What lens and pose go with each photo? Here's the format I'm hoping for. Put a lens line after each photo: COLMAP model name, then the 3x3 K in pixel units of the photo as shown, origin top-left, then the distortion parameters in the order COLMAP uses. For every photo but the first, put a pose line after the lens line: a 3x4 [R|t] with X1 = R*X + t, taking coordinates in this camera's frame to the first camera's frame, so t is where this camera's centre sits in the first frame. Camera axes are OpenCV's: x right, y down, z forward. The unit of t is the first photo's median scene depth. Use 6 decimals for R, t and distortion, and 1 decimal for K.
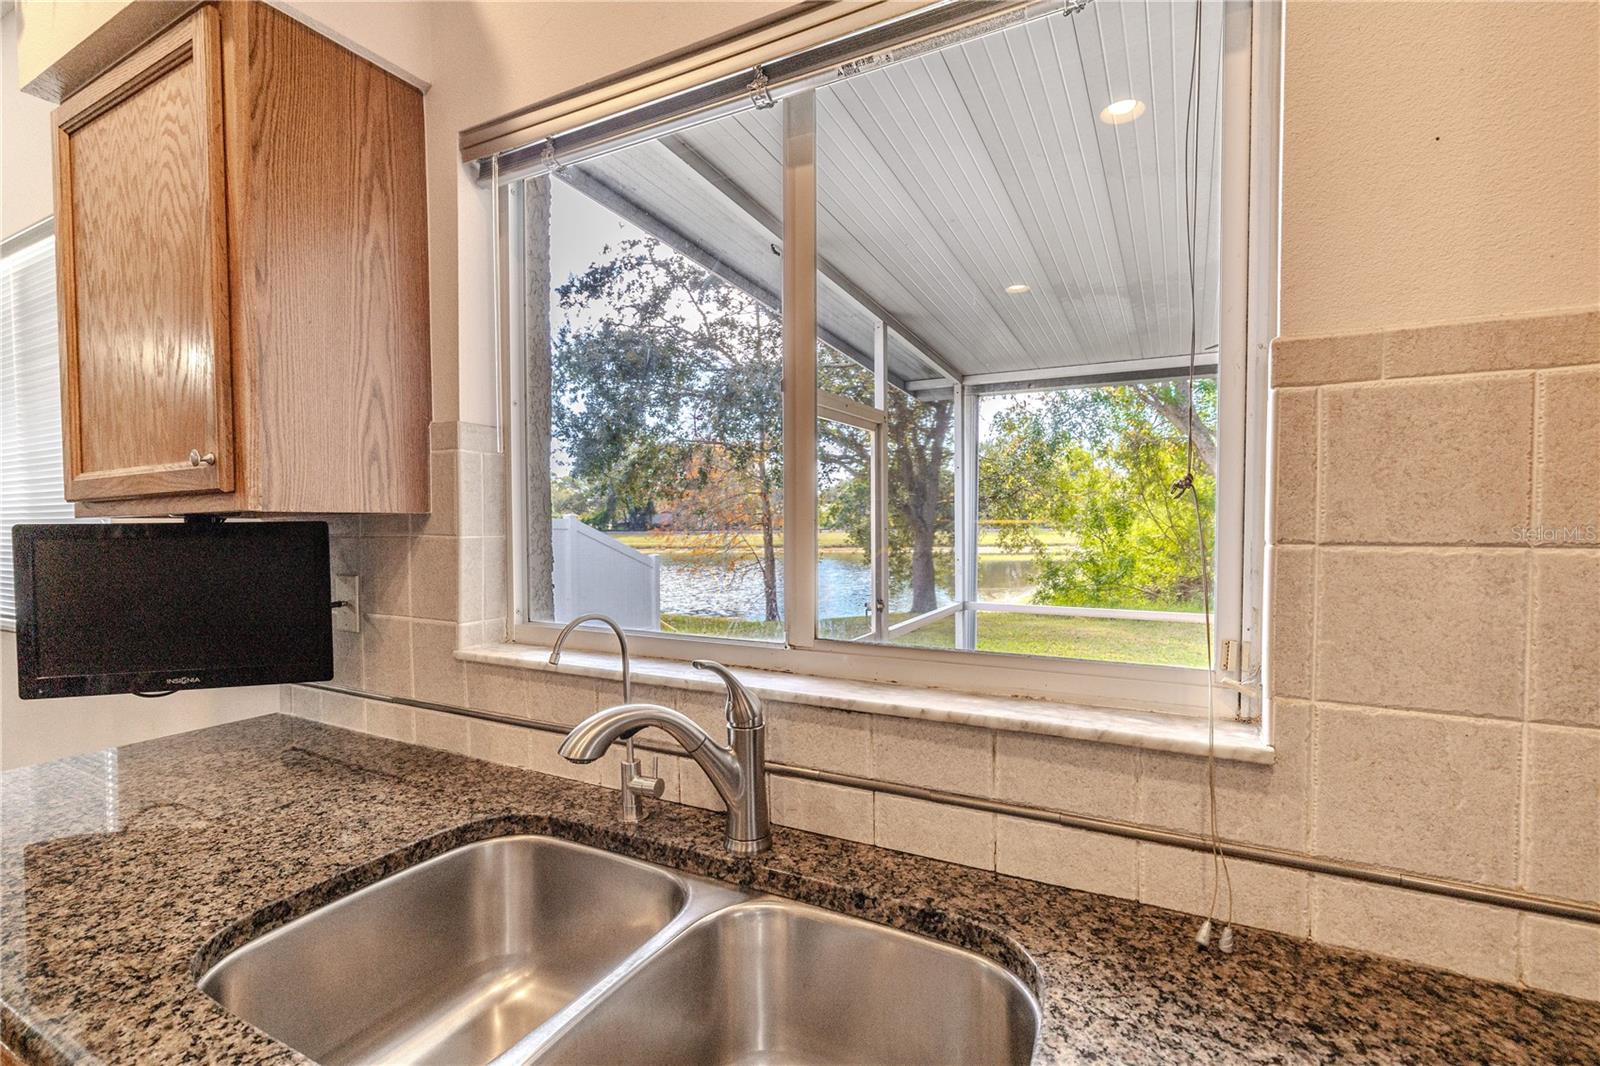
lens RADIAL K [[735.9, 0, 792.5], [0, 735.9, 544.1], [0, 0, 1]] dist [-0.001057, -0.000379]
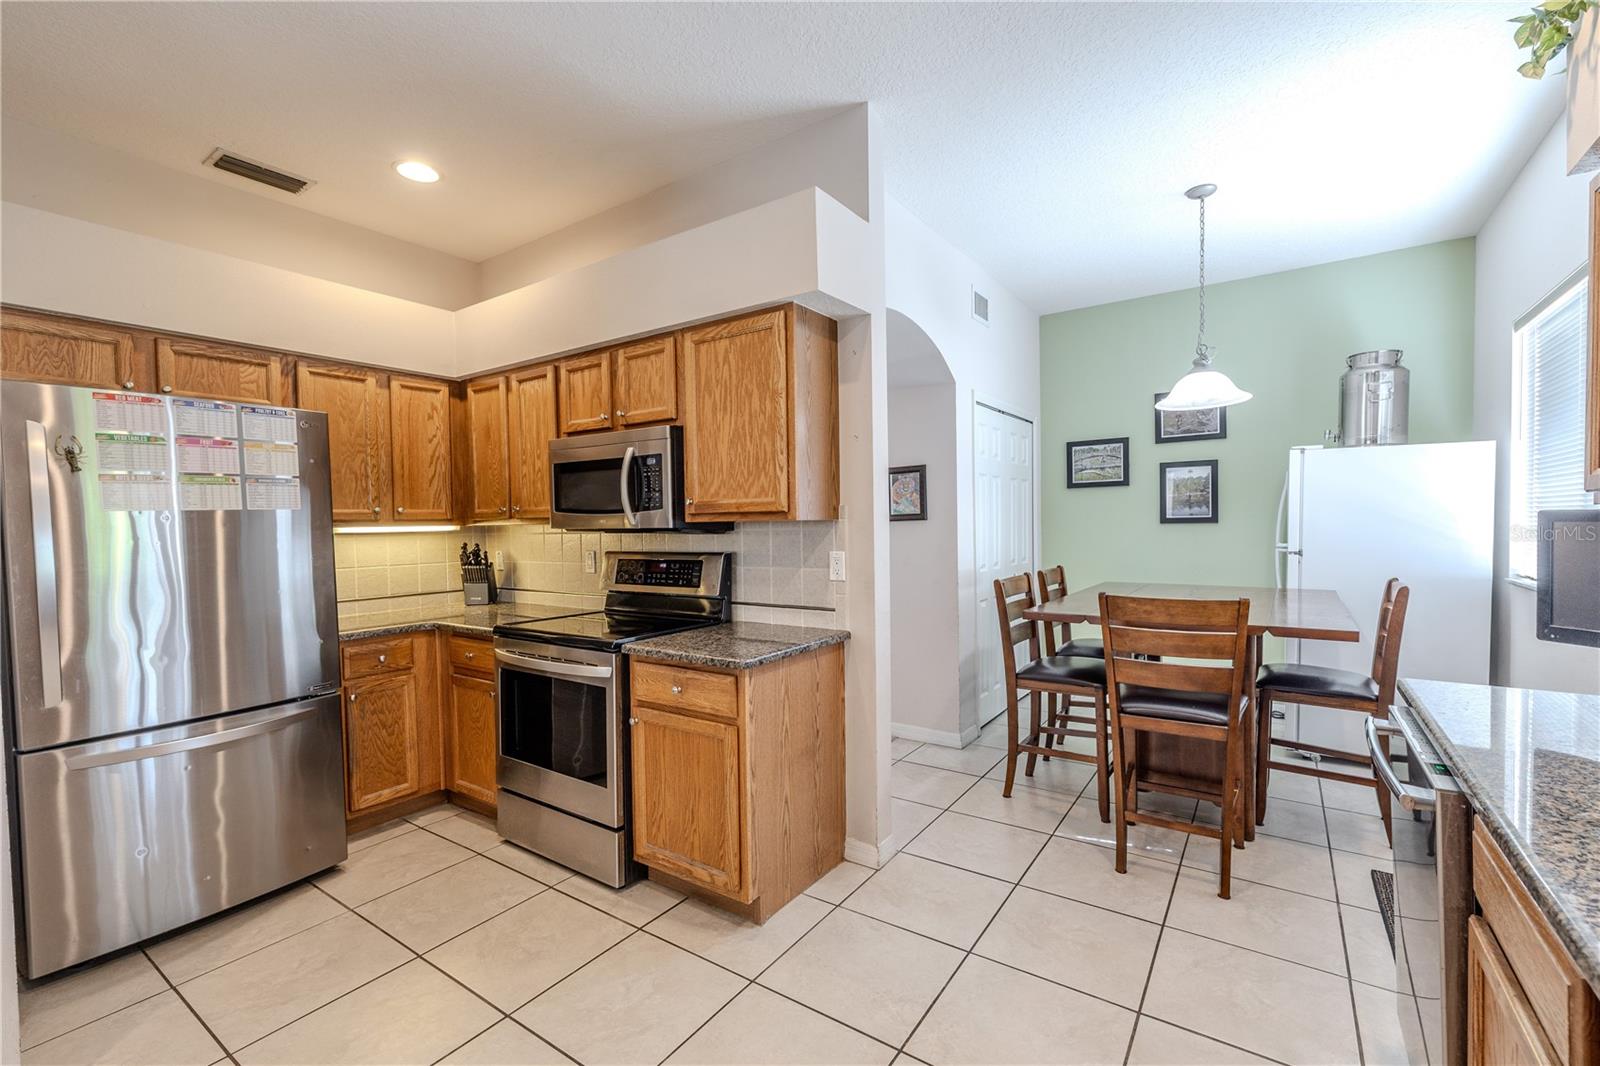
lens RADIAL K [[687.3, 0, 799.0], [0, 687.3, 543.3], [0, 0, 1]] dist [0.001533, 0.000259]
pose [[-0.113189, 0.039334, -0.992795, 0.348906], [-0.015986, 0.999015, 0.041403, 0.003041], [0.993445, 0.020557, -0.112449, -0.209646]]
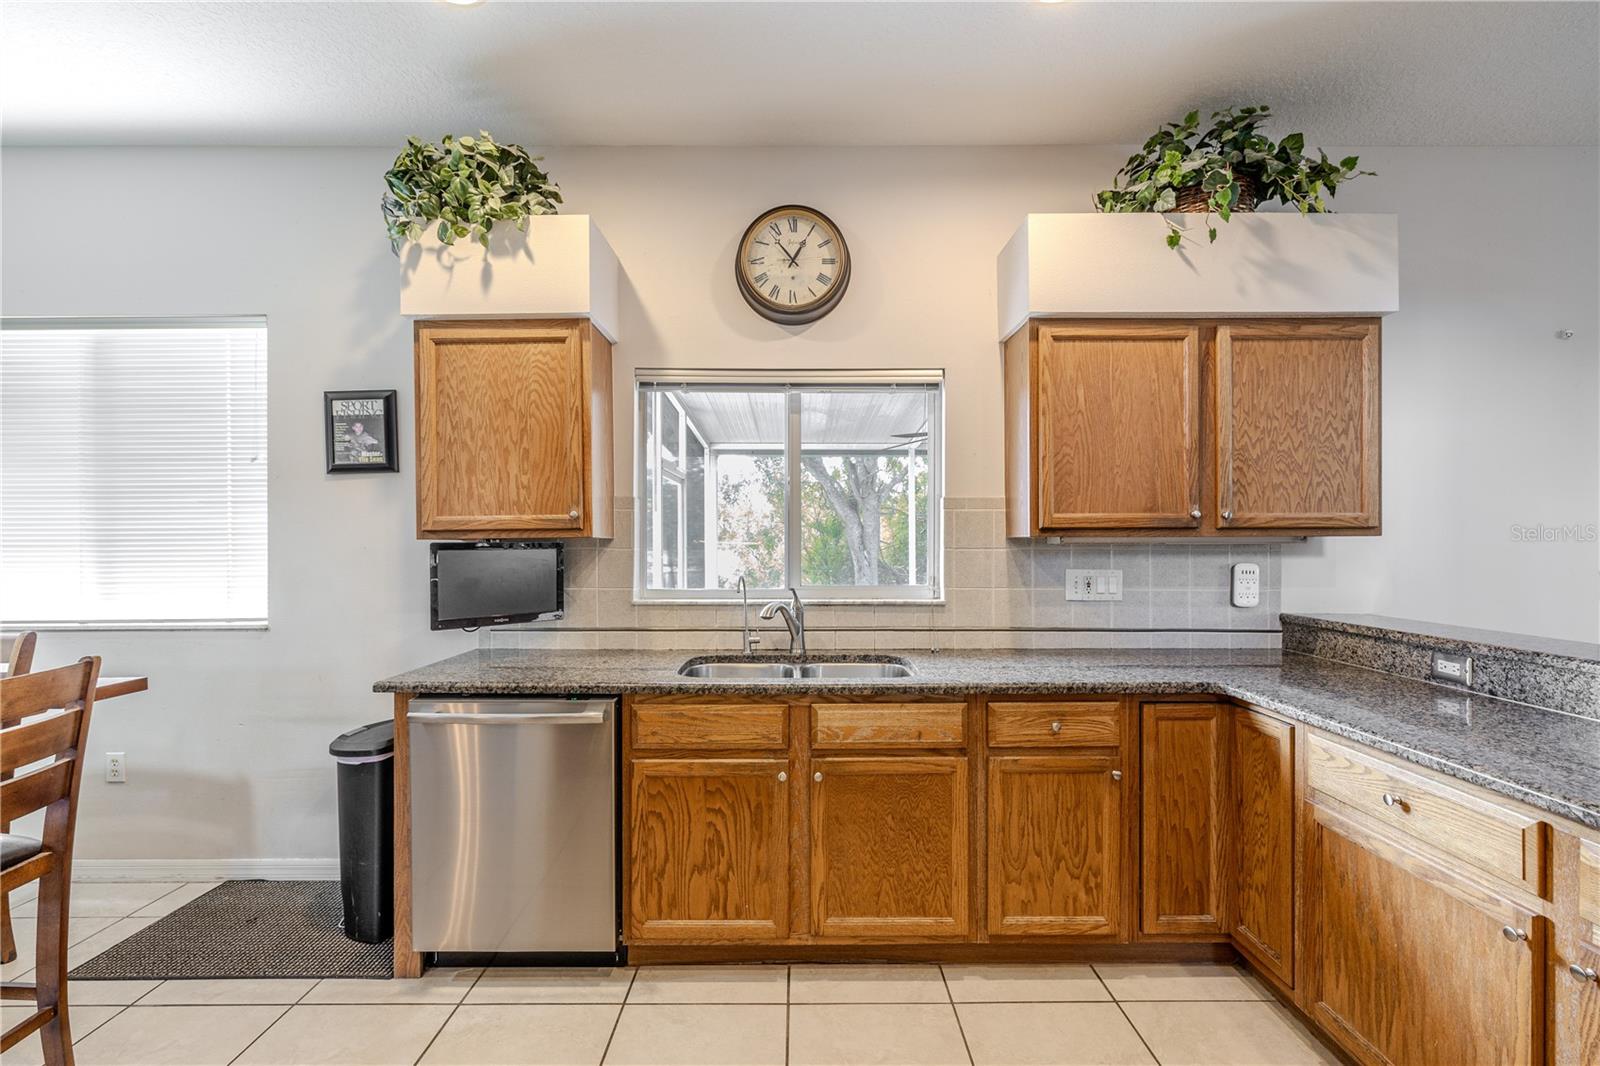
lens RADIAL K [[687.3, 0, 799.0], [0, 687.3, 543.3], [0, 0, 1]] dist [0.001533, 0.000259]
pose [[0.879981, 0.003276, 0.474998, -1.034753], [0.011566, 0.999532, -0.028320, 0.038412], [-0.474868, 0.030415, 0.879531, -1.085387]]
